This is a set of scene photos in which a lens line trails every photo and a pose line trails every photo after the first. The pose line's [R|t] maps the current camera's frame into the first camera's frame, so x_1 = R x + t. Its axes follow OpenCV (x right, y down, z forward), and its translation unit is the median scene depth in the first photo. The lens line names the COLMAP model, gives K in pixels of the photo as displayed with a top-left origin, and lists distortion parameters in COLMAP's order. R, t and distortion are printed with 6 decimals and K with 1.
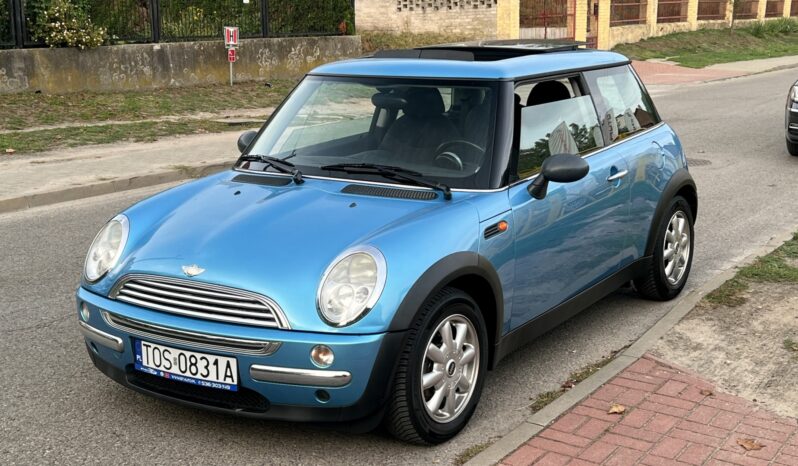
lens RADIAL K [[1108.6, 0, 407.7], [0, 1108.6, 232.2], [0, 0, 1]] dist [0.093005, 0.000000]
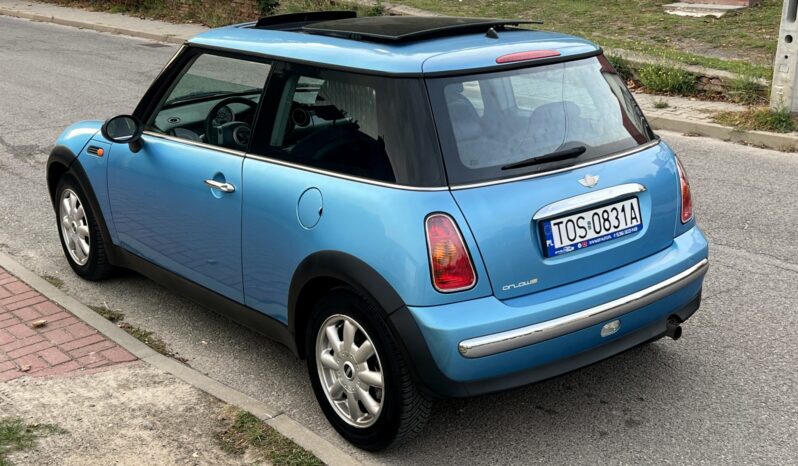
lens RADIAL K [[1021.8, 0, 404.8], [0, 1021.8, 235.9], [0, 0, 1]] dist [0.097107, 0.000000]
pose [[-0.312950, 0.291684, -0.903871, 1.097222], [-0.173118, 0.918213, 0.356252, -0.408350], [0.933859, 0.267965, -0.236859, 1.696184]]
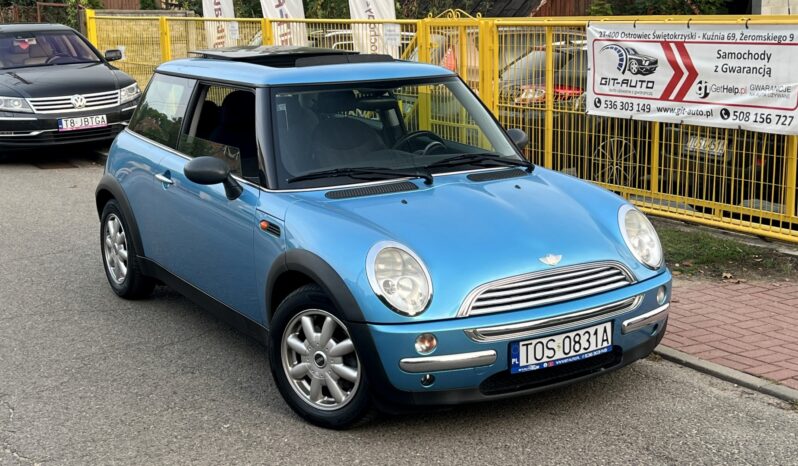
lens RADIAL K [[1108.6, 0, 397.1], [0, 1108.6, 226.6], [0, 0, 1]] dist [0.093005, 0.000000]
pose [[0.437817, -0.176224, 0.881624, -1.155497], [0.191031, 0.976445, 0.100311, -0.127500], [-0.878535, 0.124499, 0.461169, 0.618067]]
